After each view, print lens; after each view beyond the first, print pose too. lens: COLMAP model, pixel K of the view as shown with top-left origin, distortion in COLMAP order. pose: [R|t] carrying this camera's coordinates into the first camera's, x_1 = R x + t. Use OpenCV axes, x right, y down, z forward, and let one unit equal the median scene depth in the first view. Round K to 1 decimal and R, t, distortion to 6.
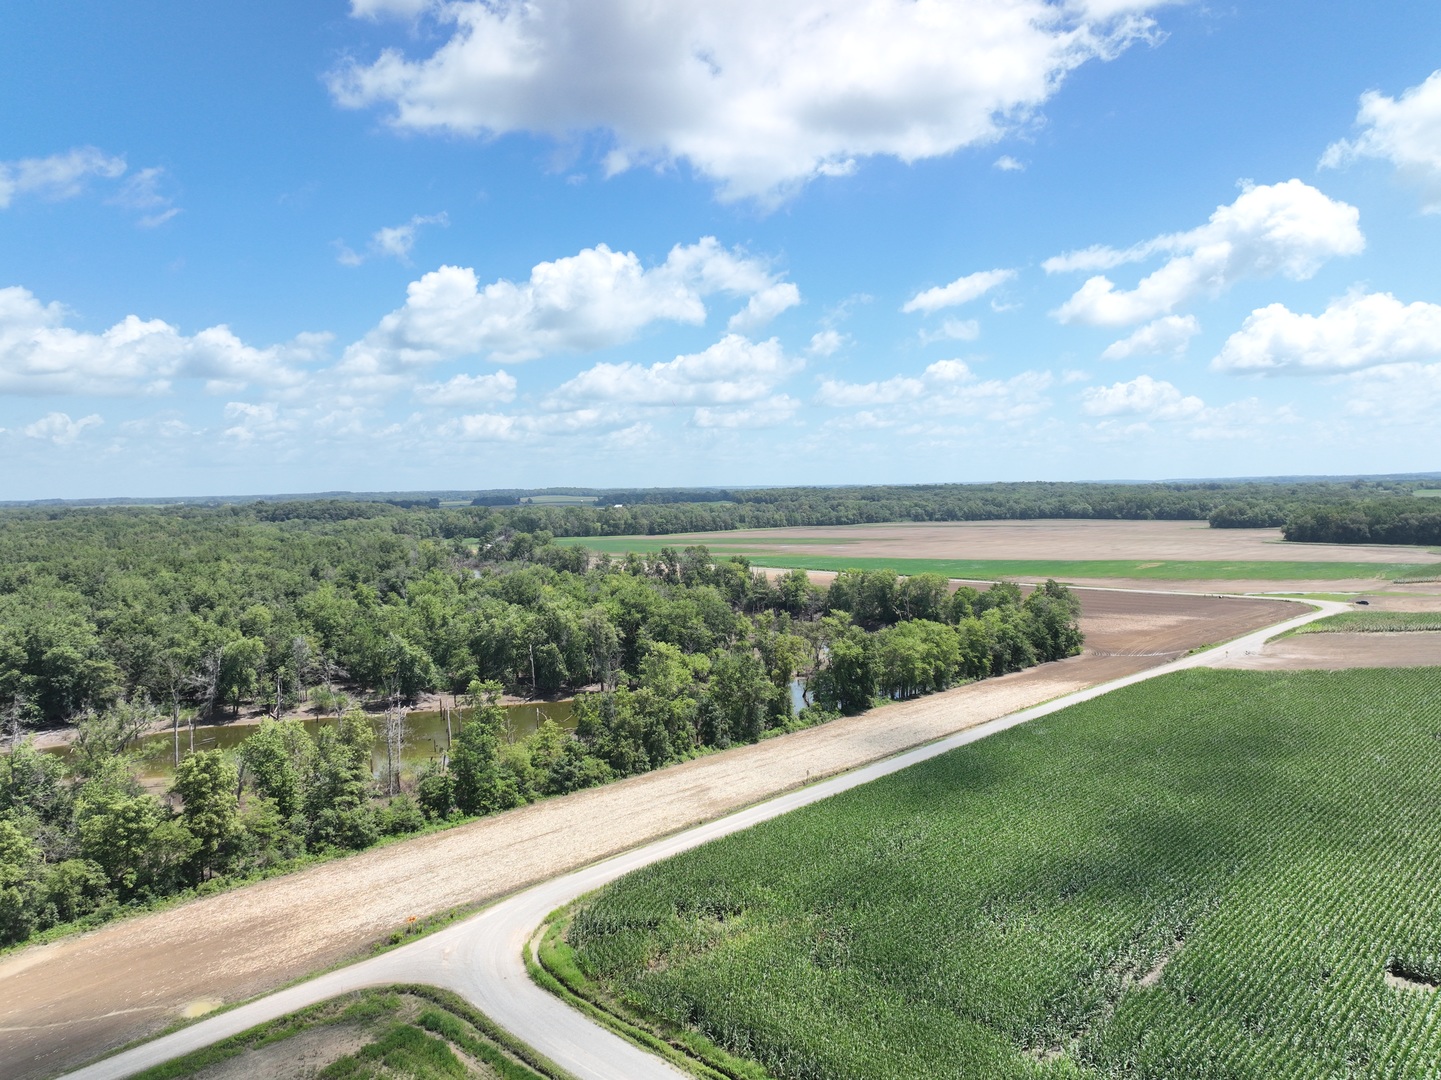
lens RADIAL K [[1011.6, 0, 721.8], [0, 1011.6, 539.4], [0, 0, 1]] dist [-0.004351, 0.018269]
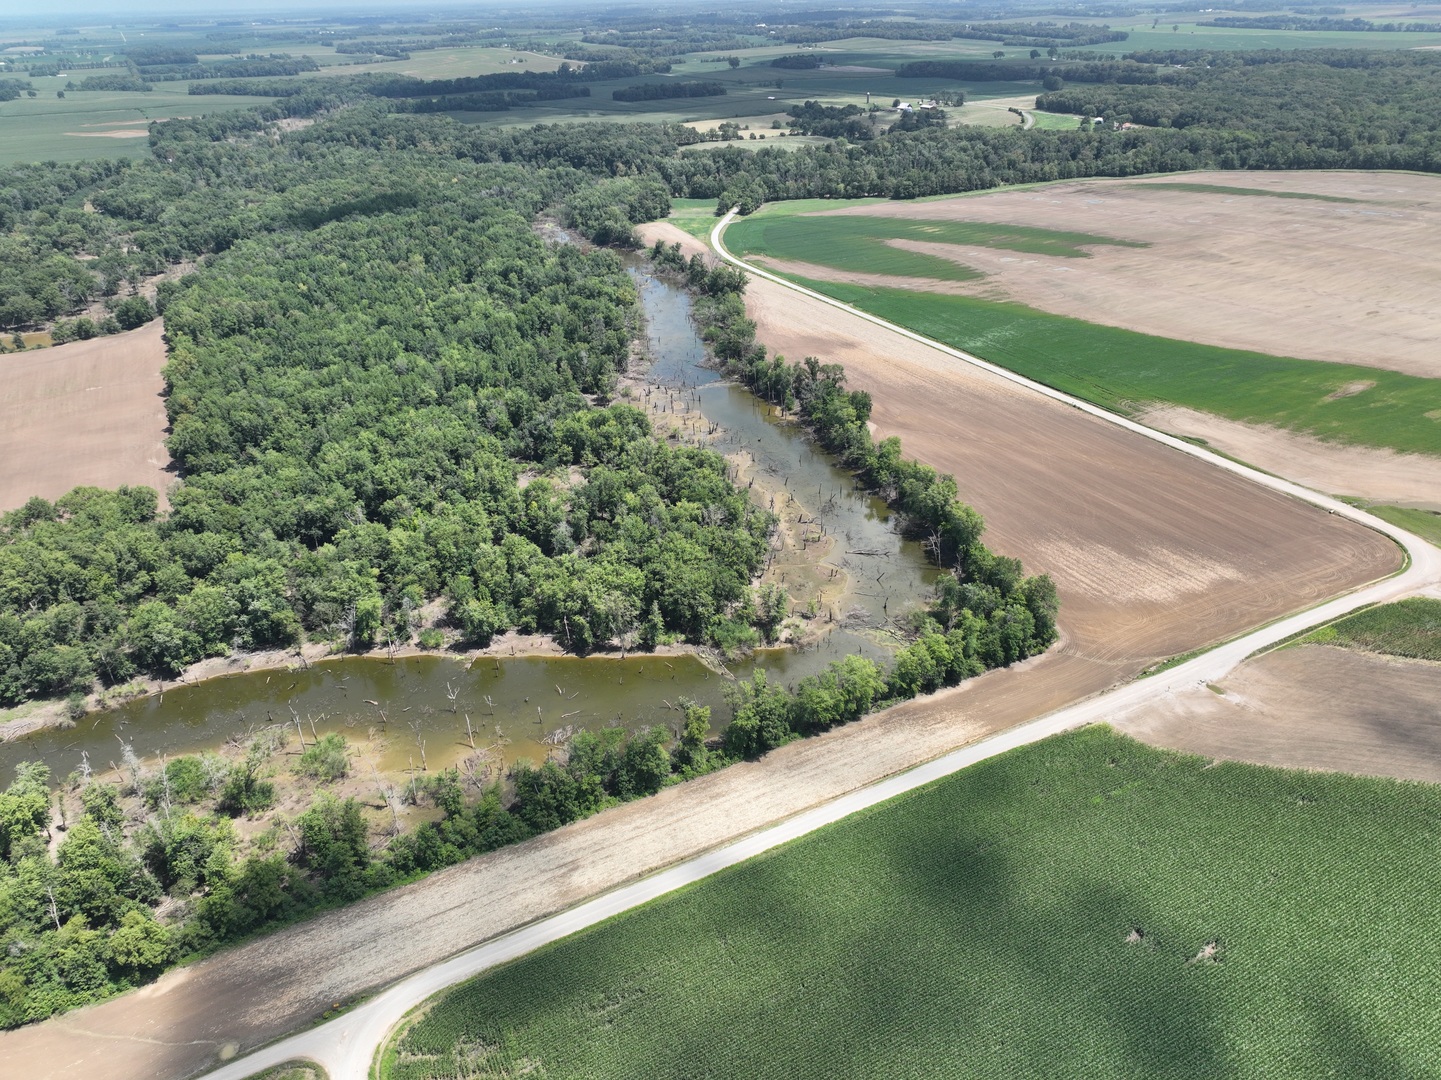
lens RADIAL K [[1011.6, 0, 723.5], [0, 1011.6, 536.4], [0, 0, 1]] dist [-0.004351, 0.018269]
pose [[0.950604, 0.141289, -0.276386, 0.534331], [-0.006284, 0.898979, 0.437946, -0.851404], [0.310342, -0.414577, 0.855461, -0.029057]]
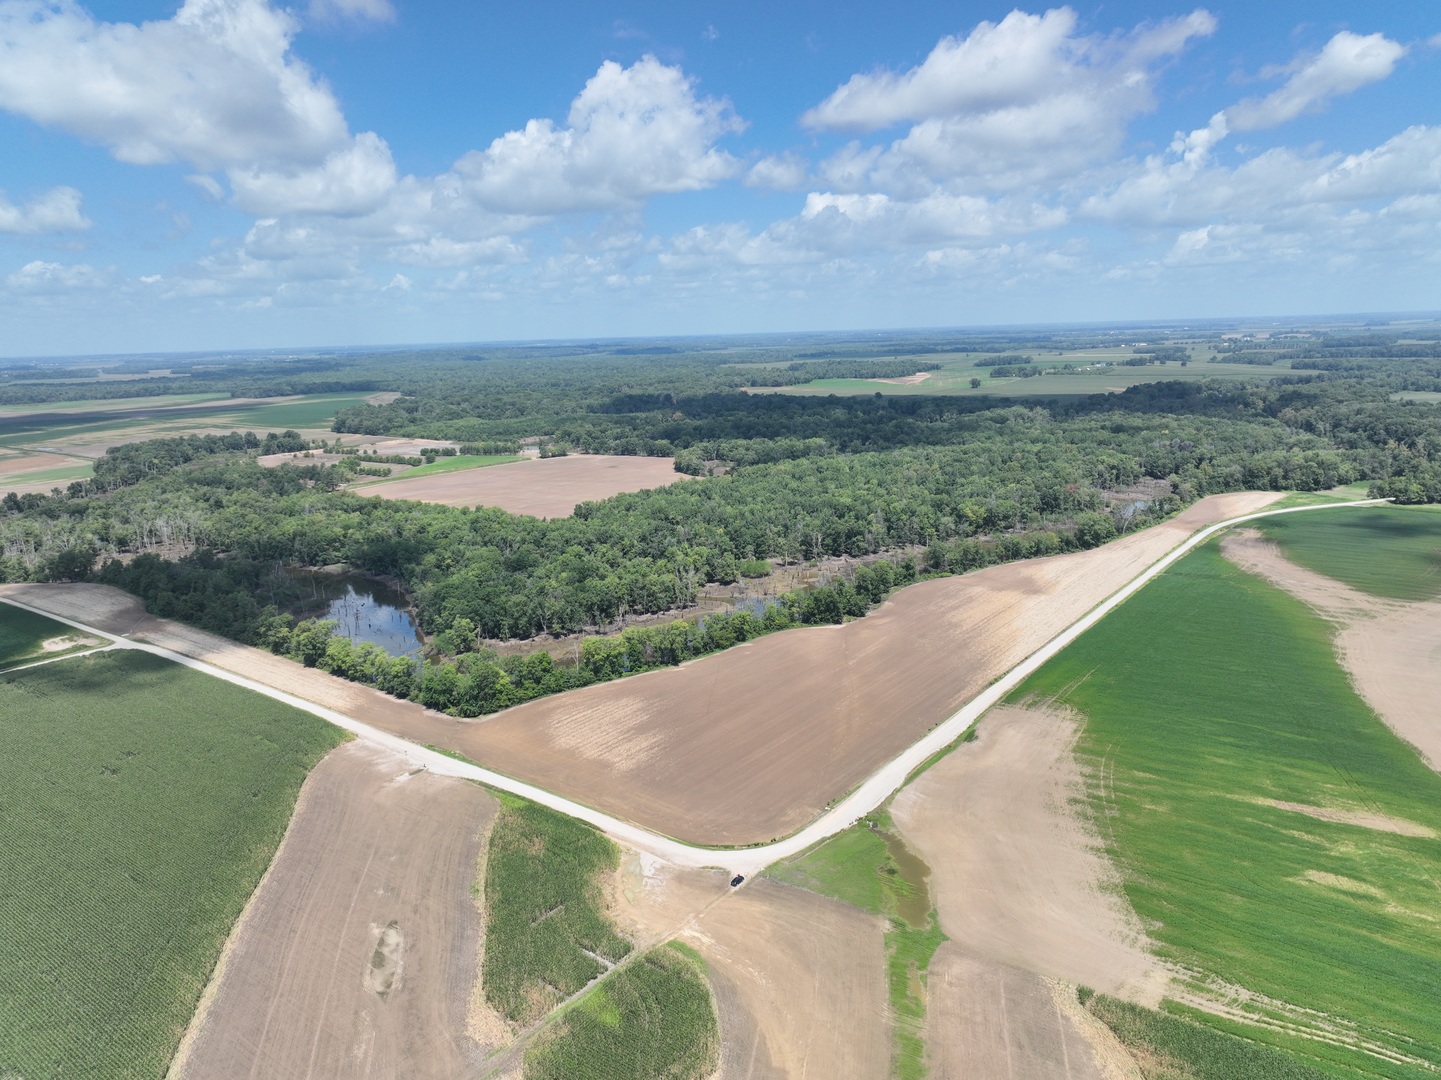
lens RADIAL K [[1011.6, 0, 719.1], [0, 1011.6, 541.4], [0, 0, 1]] dist [-0.004351, 0.018269]
pose [[0.106421, 0.218255, -0.970072, 2.931211], [-0.019400, 0.975882, 0.217434, -0.746660], [0.994132, -0.004320, 0.108089, 2.108318]]
